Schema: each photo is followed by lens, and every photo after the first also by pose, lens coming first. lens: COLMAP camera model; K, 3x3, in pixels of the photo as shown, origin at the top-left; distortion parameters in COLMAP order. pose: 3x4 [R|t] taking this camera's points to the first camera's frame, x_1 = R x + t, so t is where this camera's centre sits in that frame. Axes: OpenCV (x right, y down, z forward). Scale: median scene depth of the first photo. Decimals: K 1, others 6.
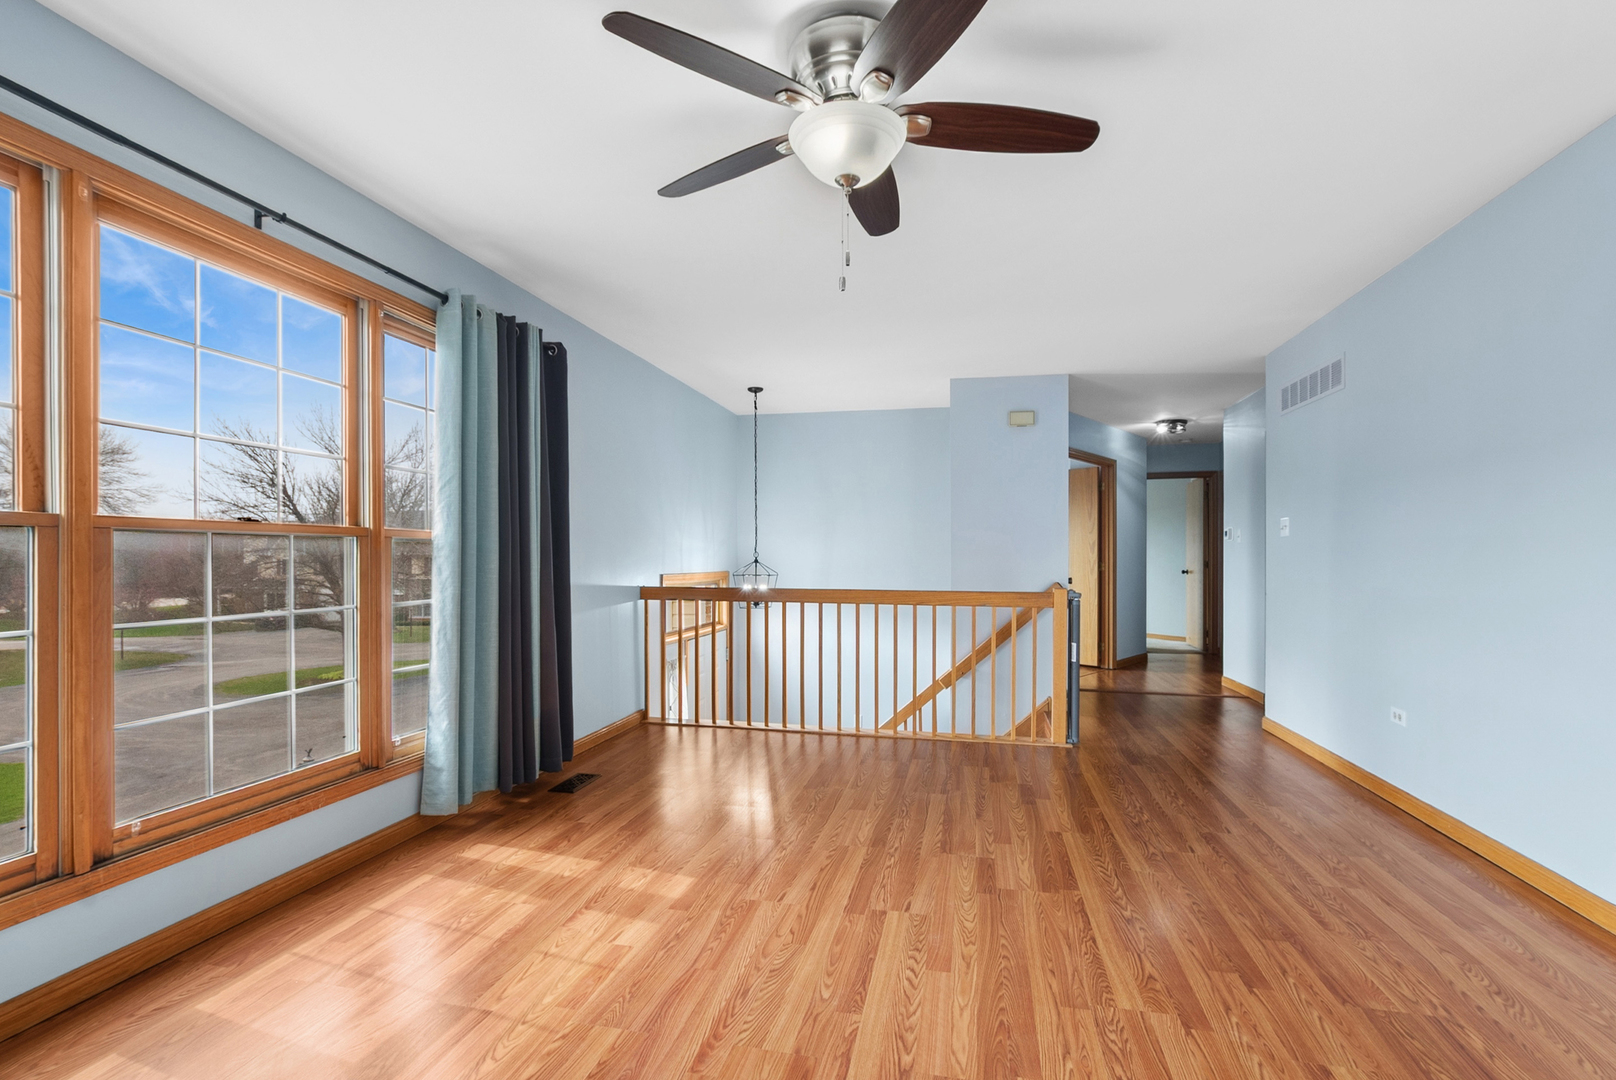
lens RADIAL K [[721.1, 0, 809.1], [0, 721.1, 548.2], [0, 0, 1]] dist [-0.002992, 0.001084]
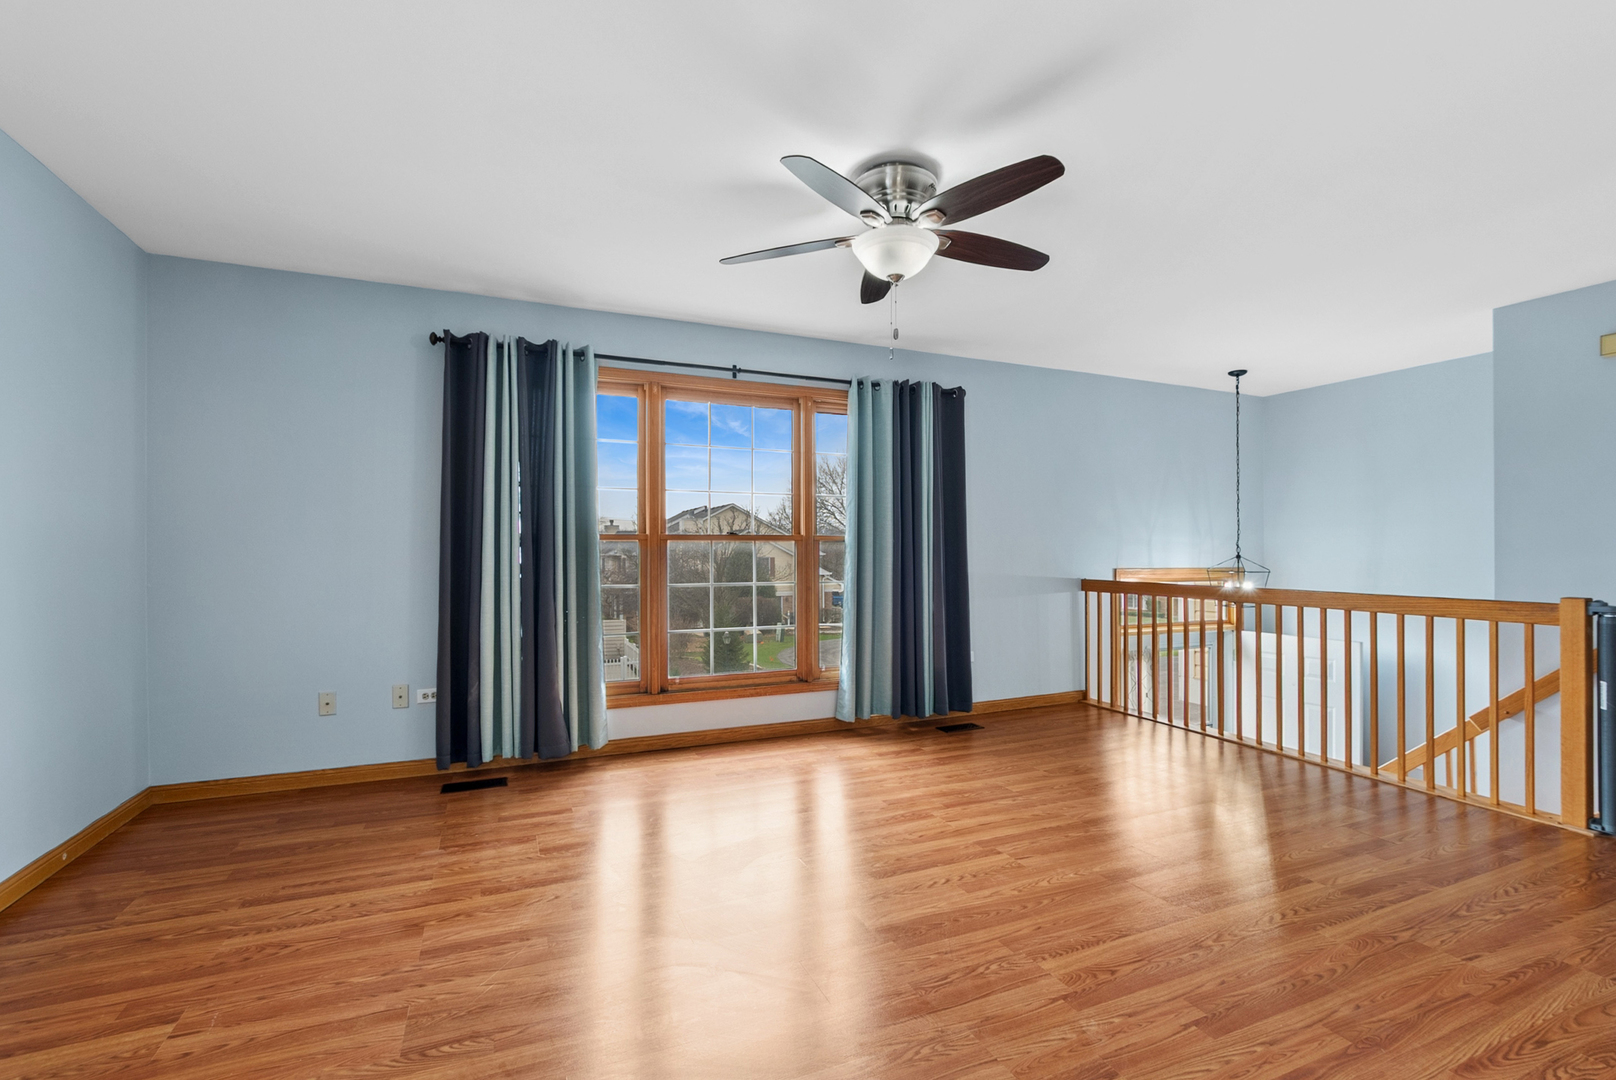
lens RADIAL K [[721.1, 0, 847.9], [0, 721.1, 547.9], [0, 0, 1]] dist [-0.002992, 0.001084]
pose [[0.612456, -0.004761, -0.790490, 0.688191], [0.009689, 0.999952, 0.001484, -0.001054], [0.790445, -0.008568, 0.612473, 0.061930]]
